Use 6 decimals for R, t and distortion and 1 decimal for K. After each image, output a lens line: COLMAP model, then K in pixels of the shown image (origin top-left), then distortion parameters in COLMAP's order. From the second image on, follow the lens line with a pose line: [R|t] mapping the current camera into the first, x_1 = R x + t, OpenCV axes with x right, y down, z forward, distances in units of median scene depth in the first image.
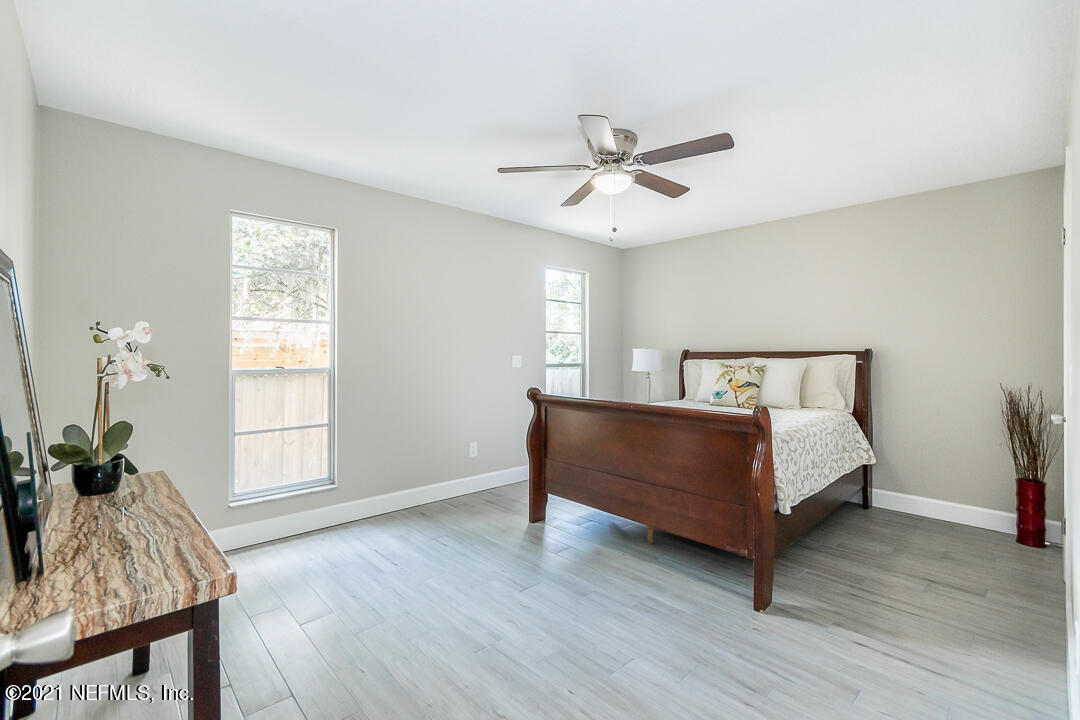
lens RADIAL K [[480.5, 0, 538.3], [0, 480.5, 340.2], [0, 0, 1]] dist [0.000956, -0.000642]
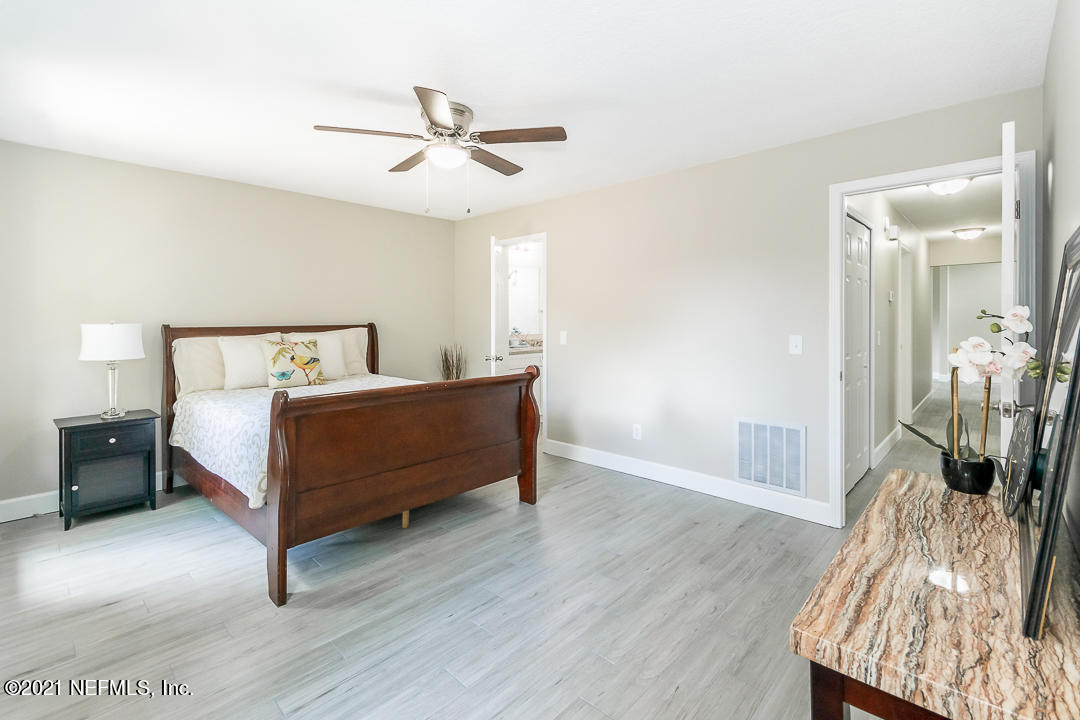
lens RADIAL K [[492.5, 0, 534.1], [0, 492.5, 335.1], [0, 0, 1]] dist [0.004156, 0.000748]
pose [[-0.063124, -0.044504, 0.997013, -1.247383], [-0.029098, 0.998663, 0.042735, -0.031696], [-0.997581, -0.026313, -0.064335, 1.323631]]
